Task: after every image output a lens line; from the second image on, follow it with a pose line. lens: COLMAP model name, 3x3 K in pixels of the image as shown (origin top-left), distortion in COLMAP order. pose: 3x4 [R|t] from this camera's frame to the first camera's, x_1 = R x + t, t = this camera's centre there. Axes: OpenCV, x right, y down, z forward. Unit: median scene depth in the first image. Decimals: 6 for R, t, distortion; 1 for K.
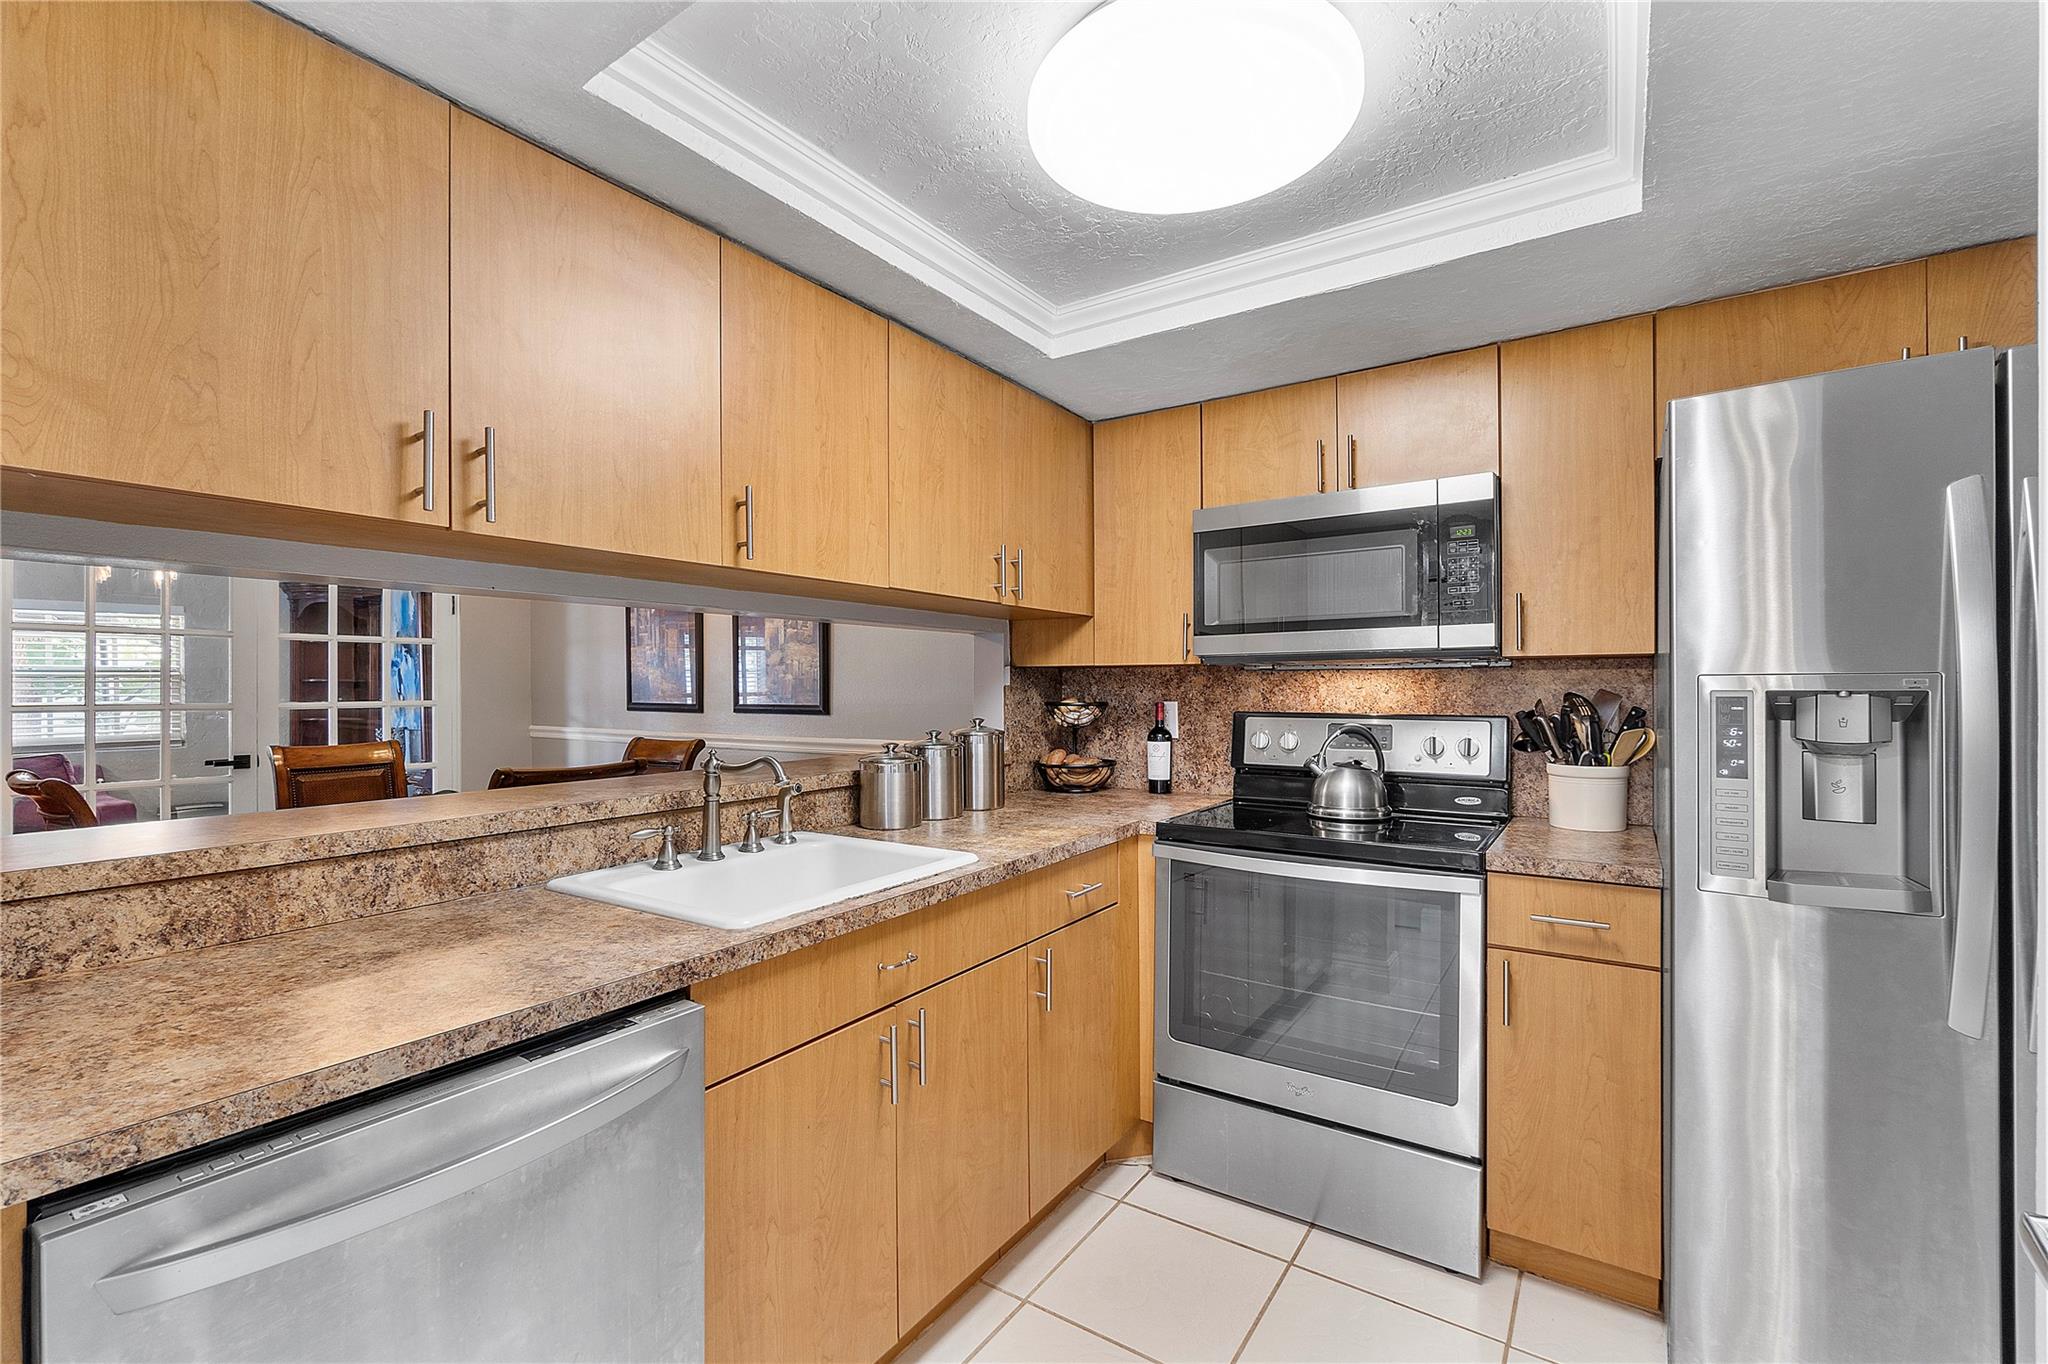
lens RADIAL K [[887.4, 0, 1021.6], [0, 887.4, 686.1], [0, 0, 1]] dist [-0.002576, 0.001085]
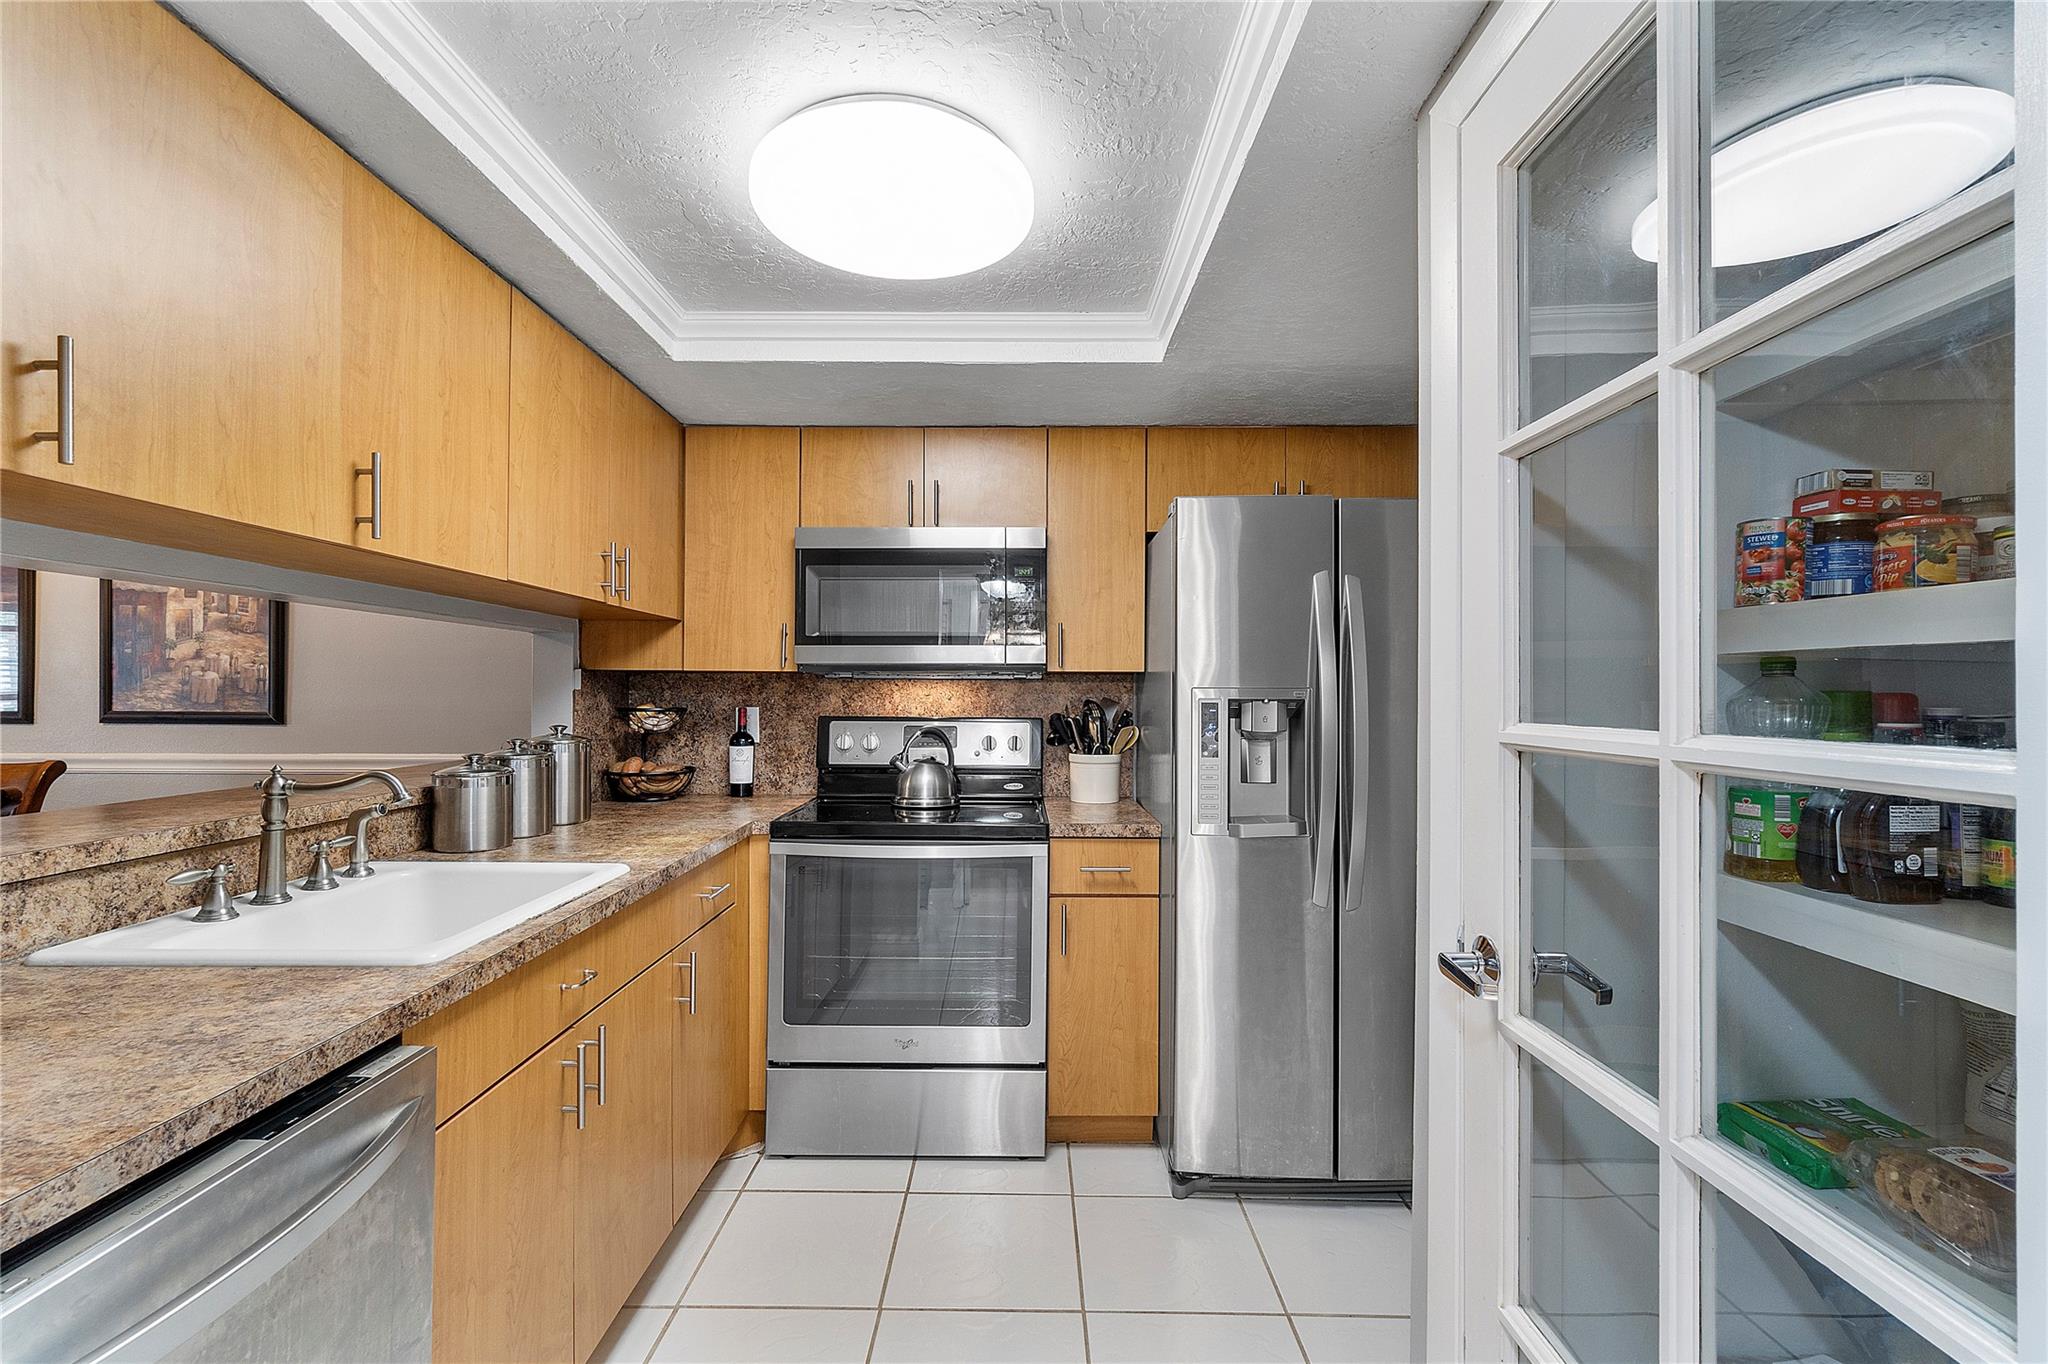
lens RADIAL K [[887.4, 0, 1017.1], [0, 887.4, 685.9], [0, 0, 1]] dist [-0.002576, 0.001085]
pose [[0.828179, 0.012954, 0.560315, -0.244587], [-0.008477, 0.999908, -0.010587, 0.001814], [-0.560400, 0.004018, 0.828212, -0.042657]]
